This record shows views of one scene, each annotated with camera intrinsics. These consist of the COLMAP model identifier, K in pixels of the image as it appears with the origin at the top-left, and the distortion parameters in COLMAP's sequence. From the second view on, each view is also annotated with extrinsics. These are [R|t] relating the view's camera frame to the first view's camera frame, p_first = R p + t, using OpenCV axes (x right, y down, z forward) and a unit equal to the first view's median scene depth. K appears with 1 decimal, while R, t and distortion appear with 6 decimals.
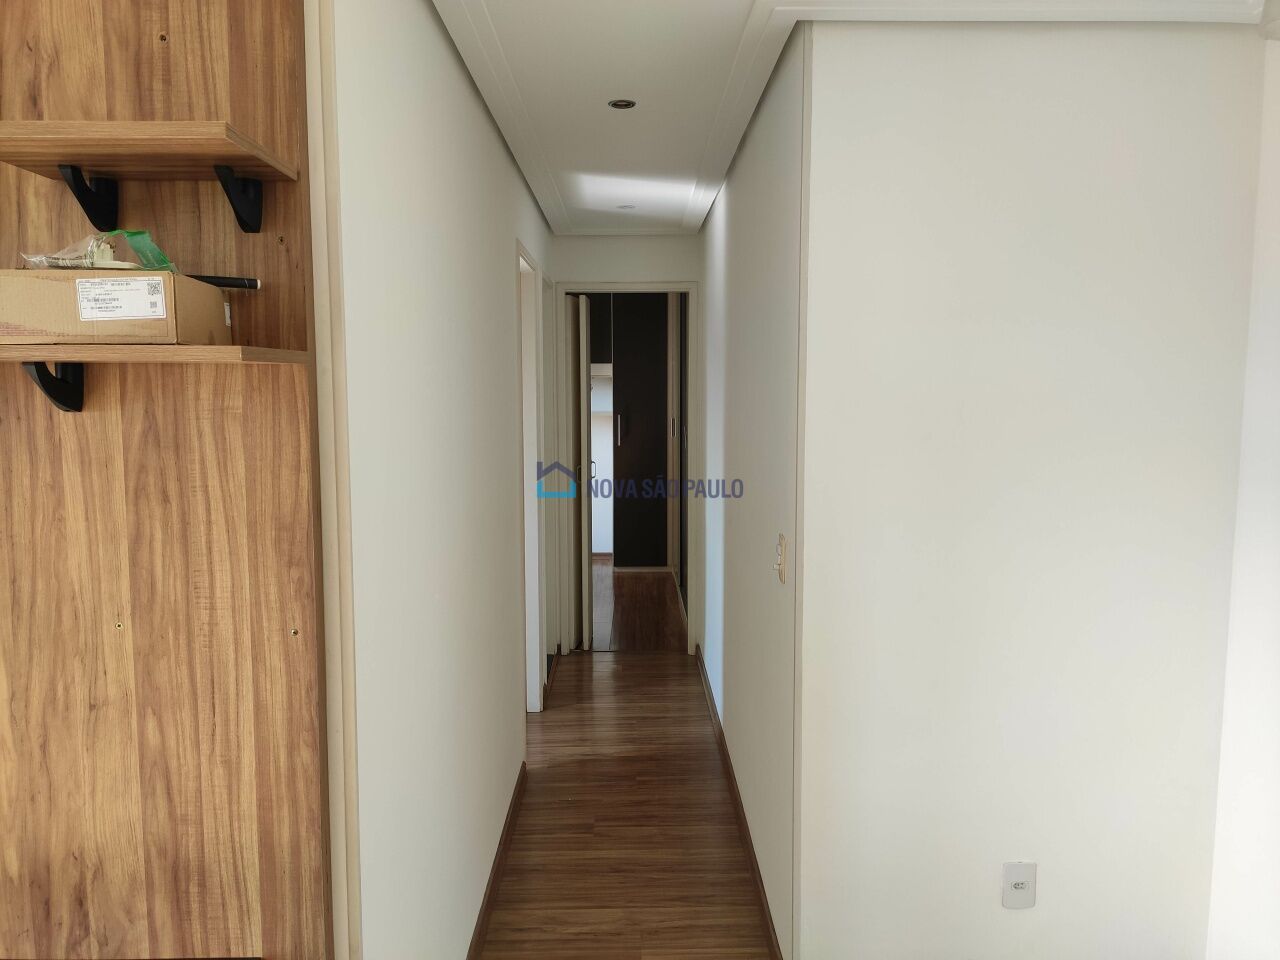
lens RADIAL K [[991.5, 0, 648.9], [0, 991.5, 486.8], [0, 0, 1]] dist [0.088309, -0.080312]
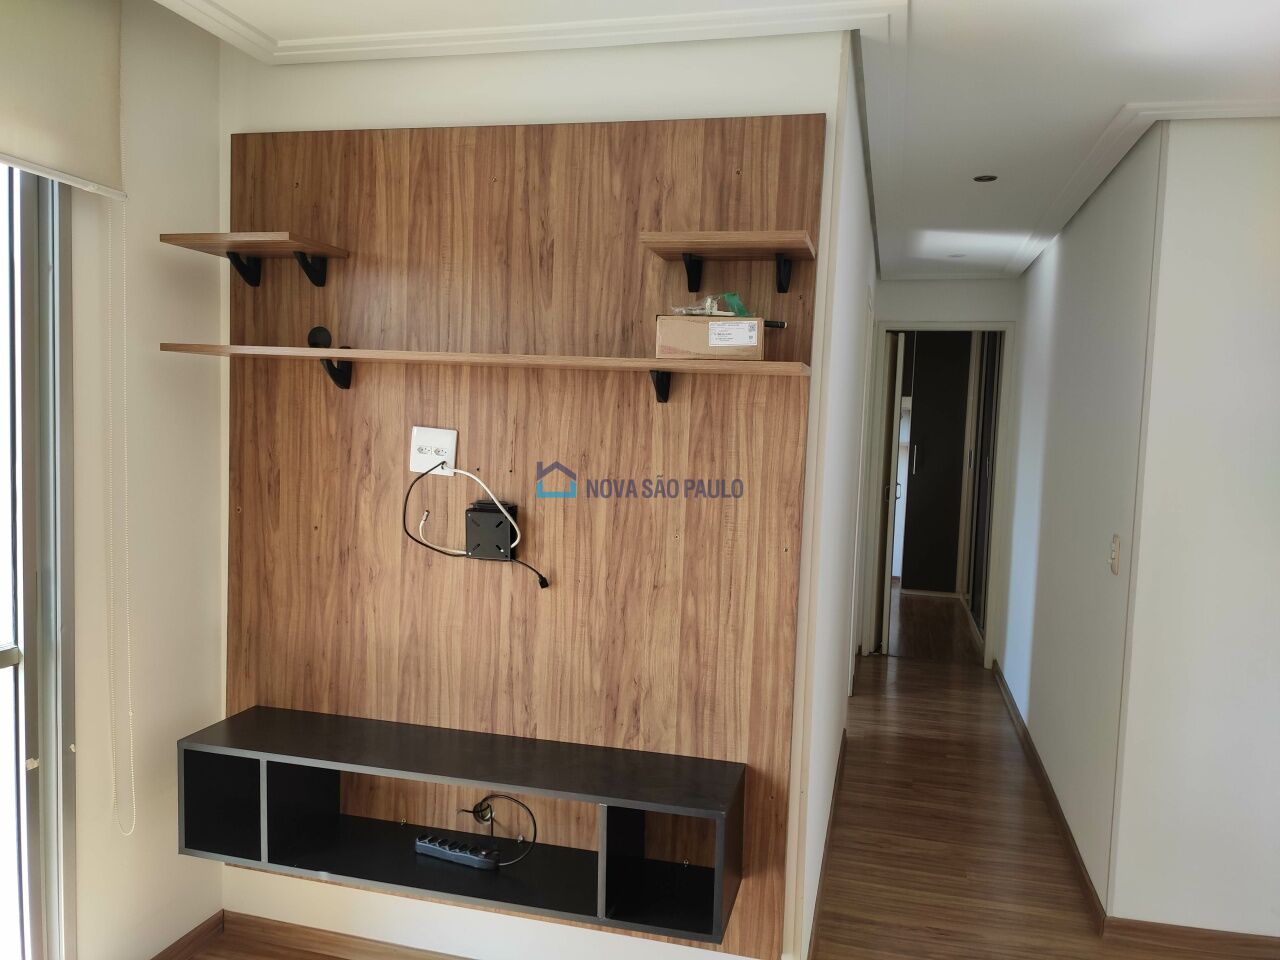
lens RADIAL K [[991.5, 0, 642.3], [0, 991.5, 484.7], [0, 0, 1]] dist [0.088309, -0.080312]
pose [[0.963971, 0.060502, -0.259035, -0.173909], [-0.070076, 0.997152, -0.027881, 0.101565], [0.256610, 0.045029, 0.965466, -0.524445]]
